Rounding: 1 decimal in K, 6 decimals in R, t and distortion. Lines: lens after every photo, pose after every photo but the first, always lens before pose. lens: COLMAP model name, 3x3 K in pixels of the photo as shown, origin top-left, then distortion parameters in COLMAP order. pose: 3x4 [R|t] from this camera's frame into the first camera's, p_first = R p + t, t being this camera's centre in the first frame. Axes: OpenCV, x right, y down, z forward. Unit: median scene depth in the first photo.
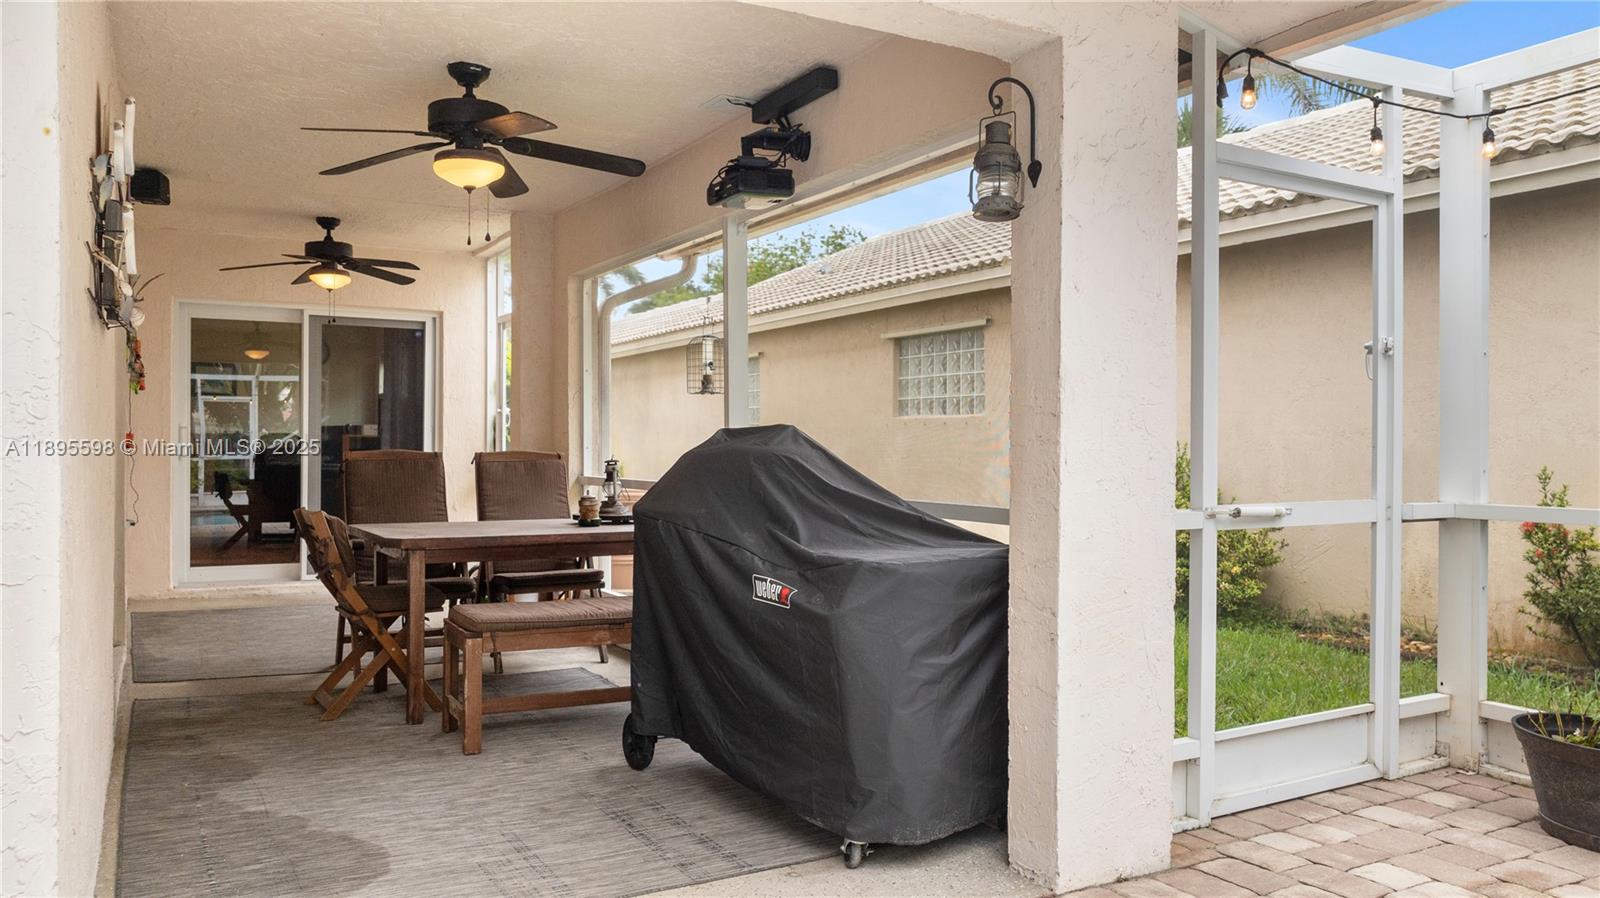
lens RADIAL K [[1122.0, 0, 792.1], [0, 1122.0, 444.0], [0, 0, 1]] dist [-0.000844, 0.024543]
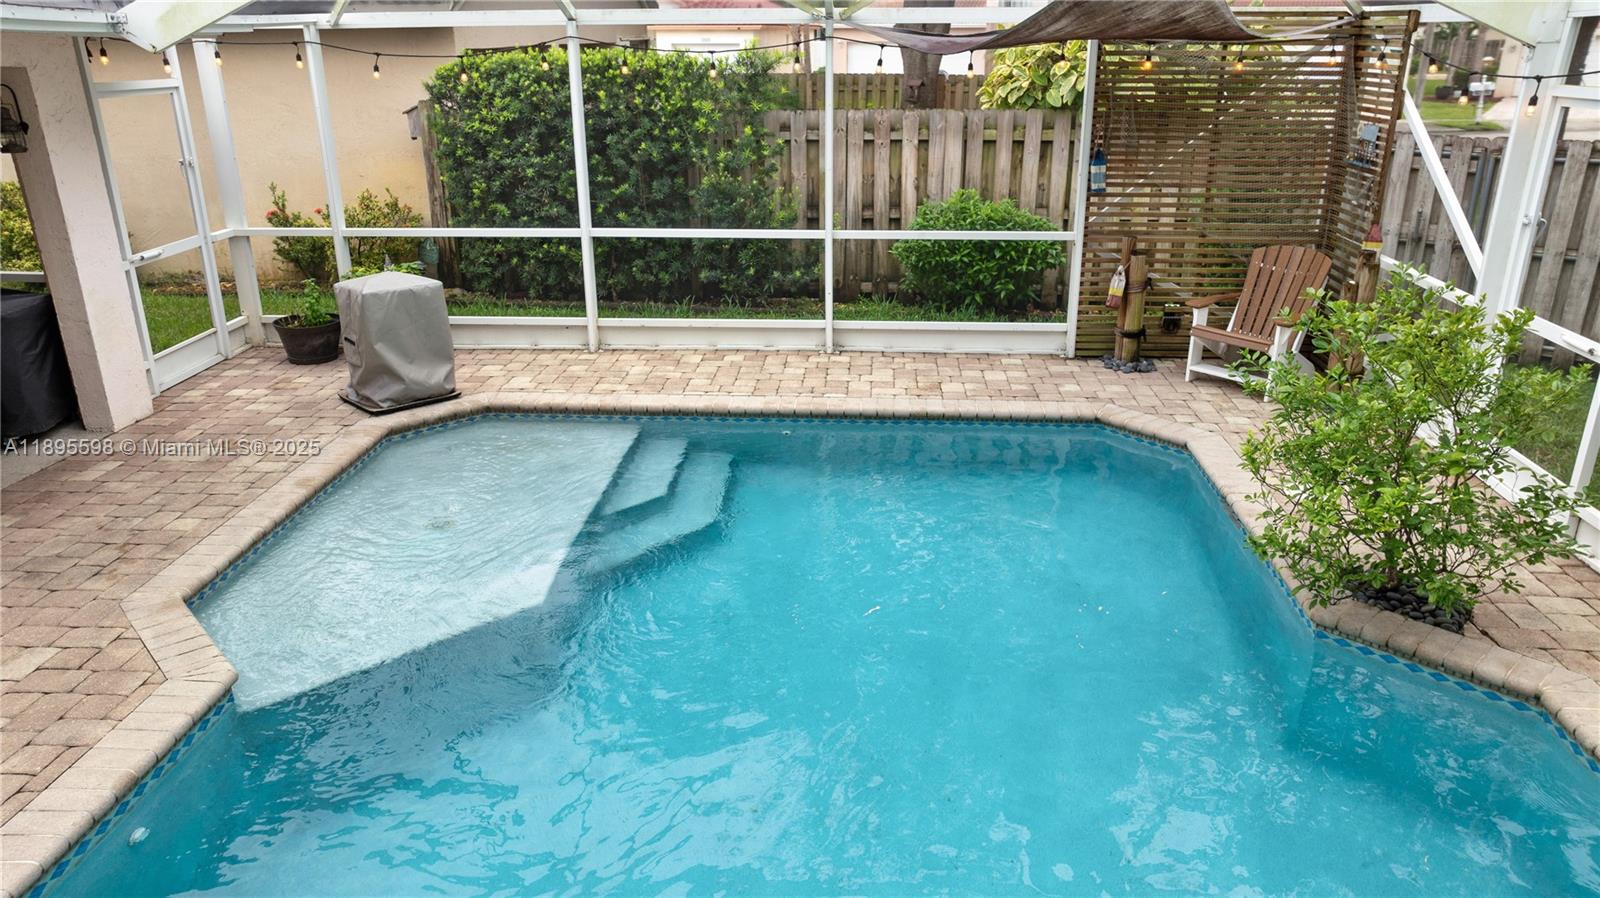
lens RADIAL K [[1122.0, 0, 809.4], [0, 1122.0, 445.6], [0, 0, 1]] dist [-0.000844, 0.024543]
pose [[0.540276, -0.296746, 0.787428, -0.671133], [0.002668, 0.936357, 0.351039, -0.329257], [-0.841484, -0.187557, 0.506683, -1.161579]]
